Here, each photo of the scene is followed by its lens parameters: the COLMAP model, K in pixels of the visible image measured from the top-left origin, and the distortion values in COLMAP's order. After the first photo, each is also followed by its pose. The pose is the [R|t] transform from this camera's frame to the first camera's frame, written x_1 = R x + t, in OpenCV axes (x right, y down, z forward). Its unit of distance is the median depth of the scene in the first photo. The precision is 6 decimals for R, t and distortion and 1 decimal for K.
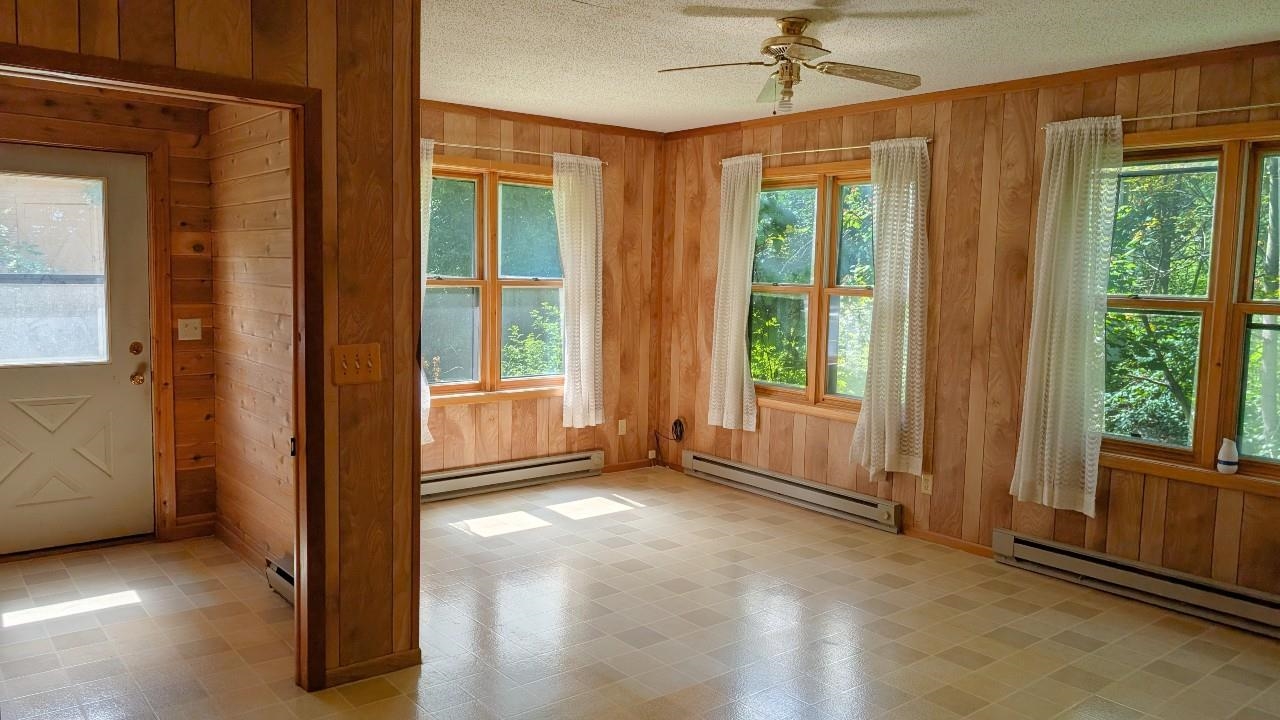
lens RADIAL K [[930.0, 0, 628.7], [0, 930.0, 363.0], [0, 0, 1]] dist [0.018878, -0.023906]
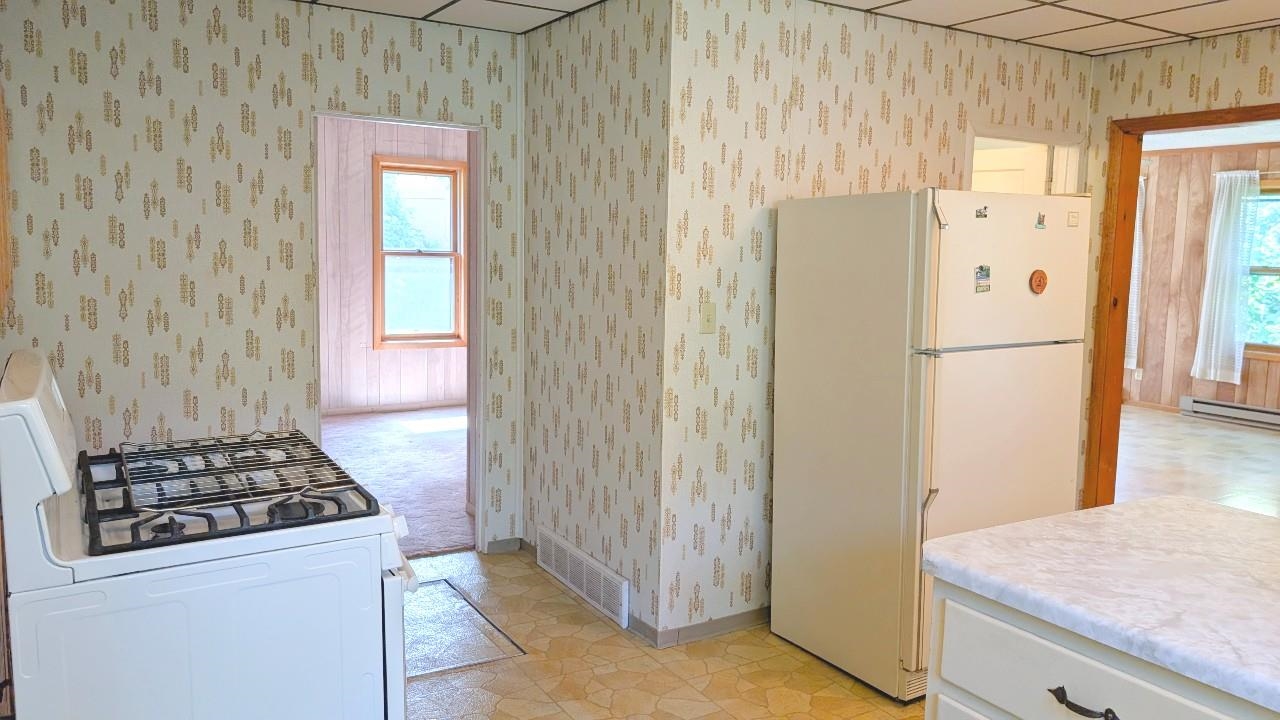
lens RADIAL K [[930.0, 0, 628.7], [0, 930.0, 363.0], [0, 0, 1]] dist [0.018878, -0.023906]
pose [[0.990462, 0.006346, -0.137641, -0.430220], [-0.002292, 0.999559, 0.029590, 0.065394], [0.137768, -0.028993, 0.990040, -0.960167]]
